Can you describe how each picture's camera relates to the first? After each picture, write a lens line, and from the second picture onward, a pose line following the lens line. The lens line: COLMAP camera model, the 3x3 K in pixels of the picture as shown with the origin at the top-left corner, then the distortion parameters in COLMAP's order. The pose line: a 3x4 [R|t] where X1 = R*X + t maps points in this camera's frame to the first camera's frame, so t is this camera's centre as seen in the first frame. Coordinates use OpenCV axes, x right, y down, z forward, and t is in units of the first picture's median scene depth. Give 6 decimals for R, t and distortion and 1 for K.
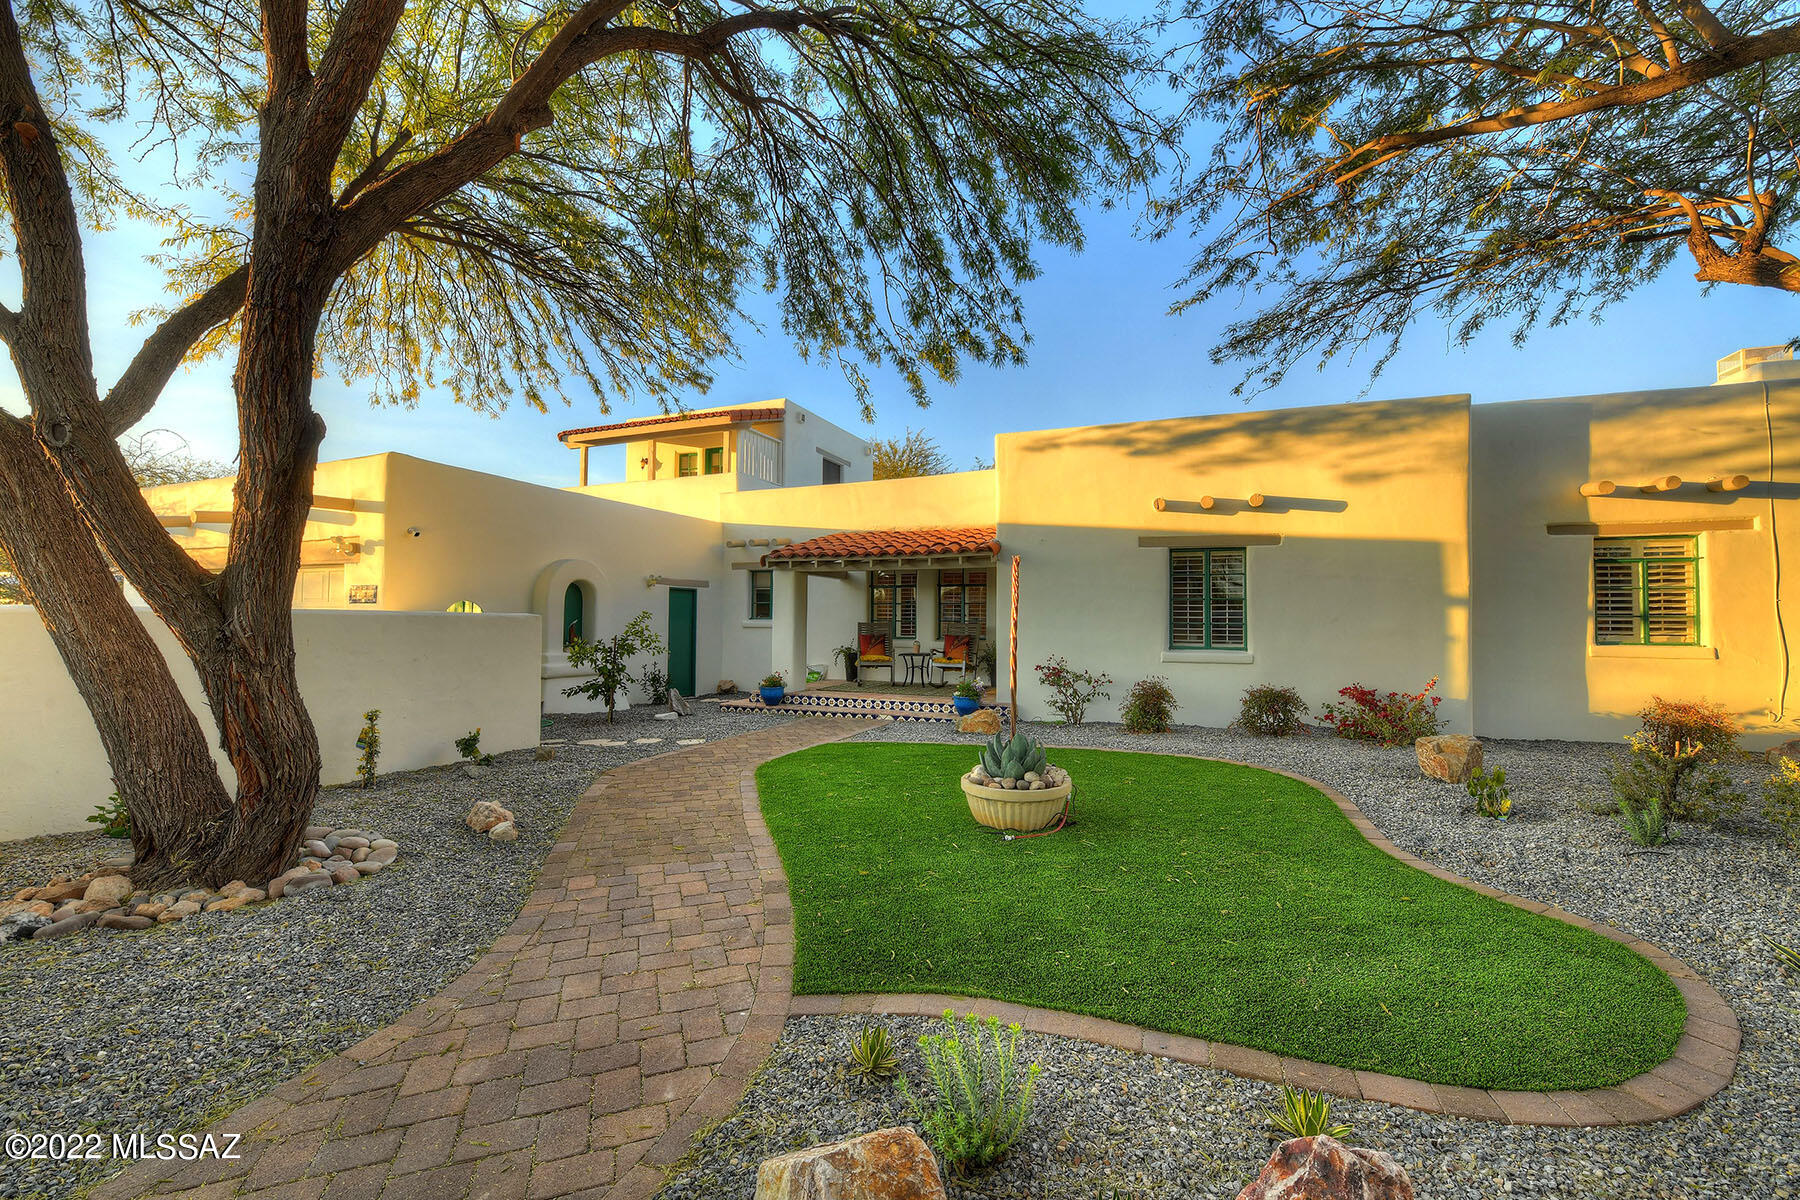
lens RADIAL K [[761.8, 0, 899.4], [0, 761.8, 608.1], [0, 0, 1]] dist [-0.015739, -0.001446]
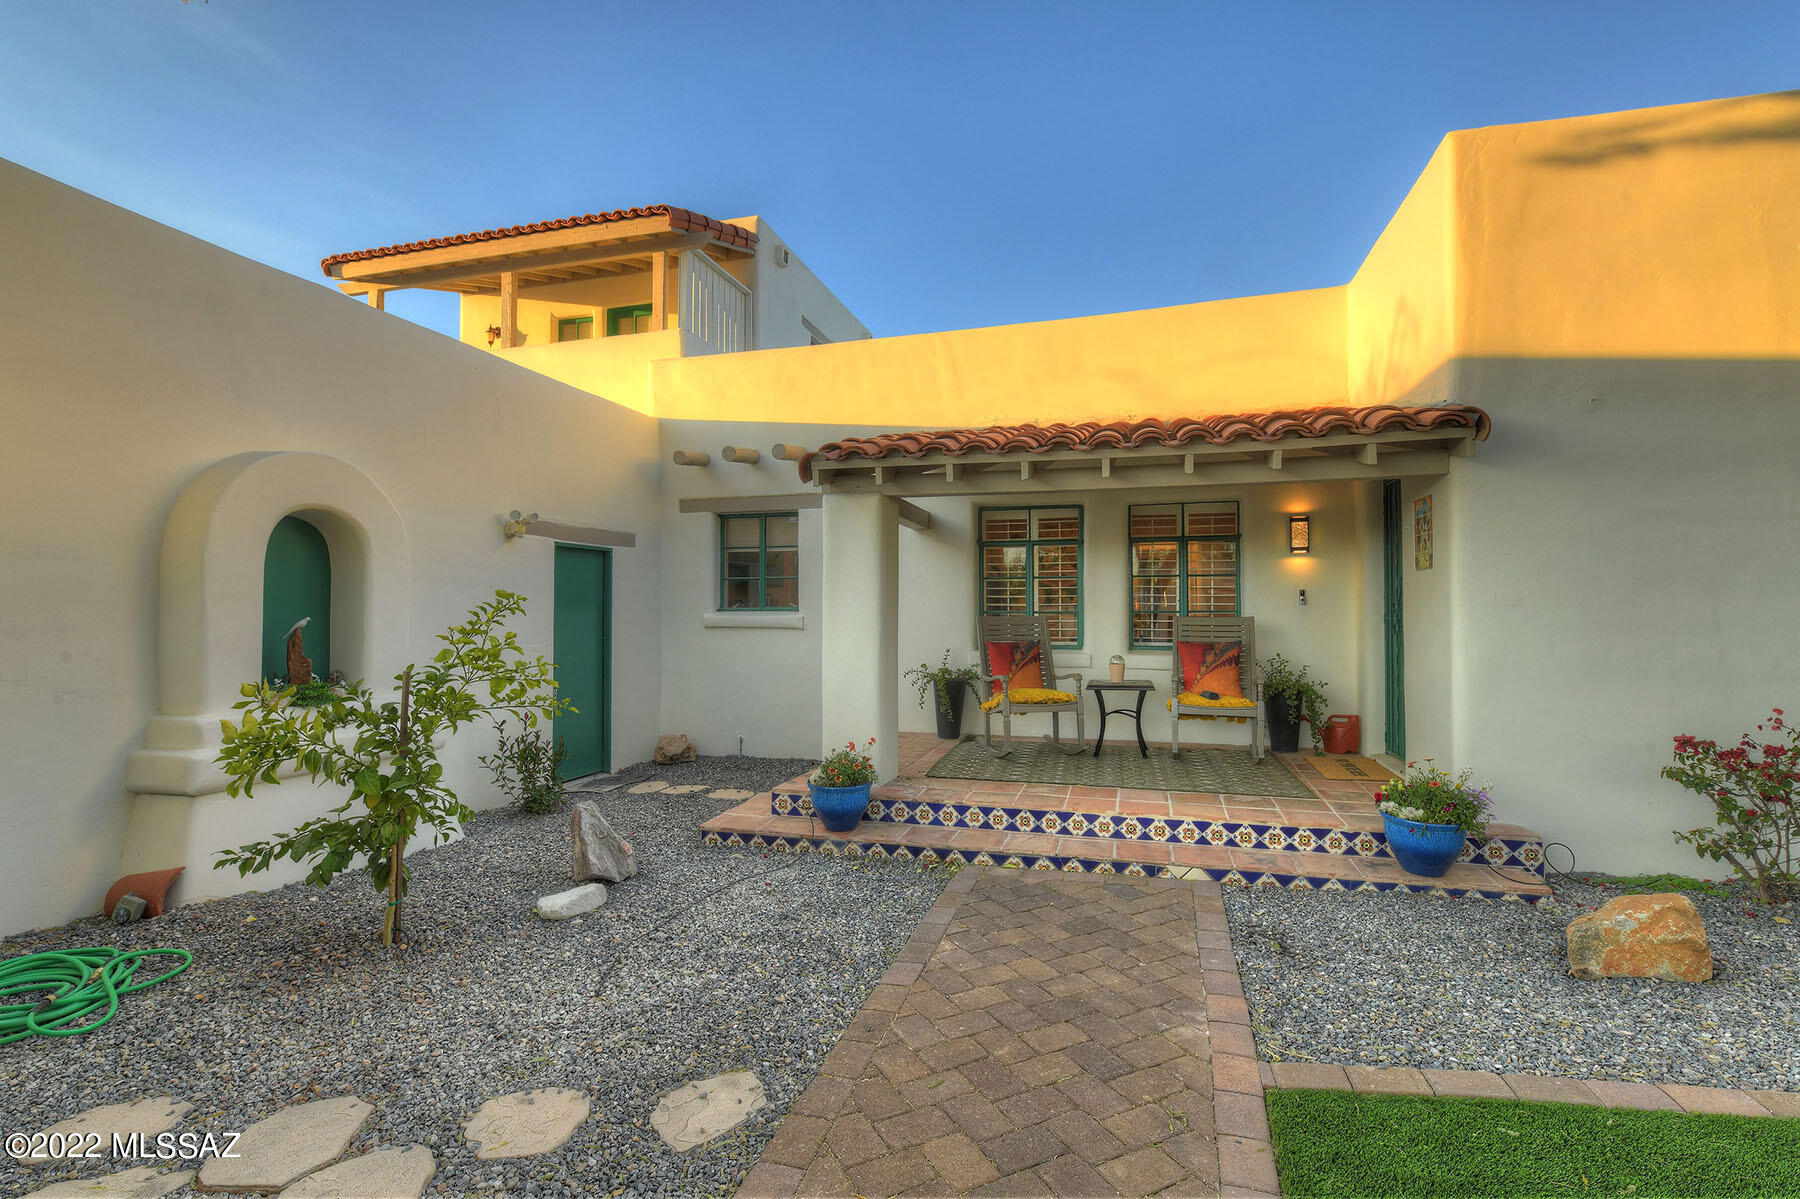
lens RADIAL K [[859.5, 0, 898.4], [0, 859.5, 588.0], [0, 0, 1]] dist [-0.005272, -0.000382]
pose [[0.992821, -0.005159, 0.119500, -0.161815], [0.006135, 0.999951, -0.007805, 0.005412], [-0.119454, 0.008482, 0.992804, 0.471365]]
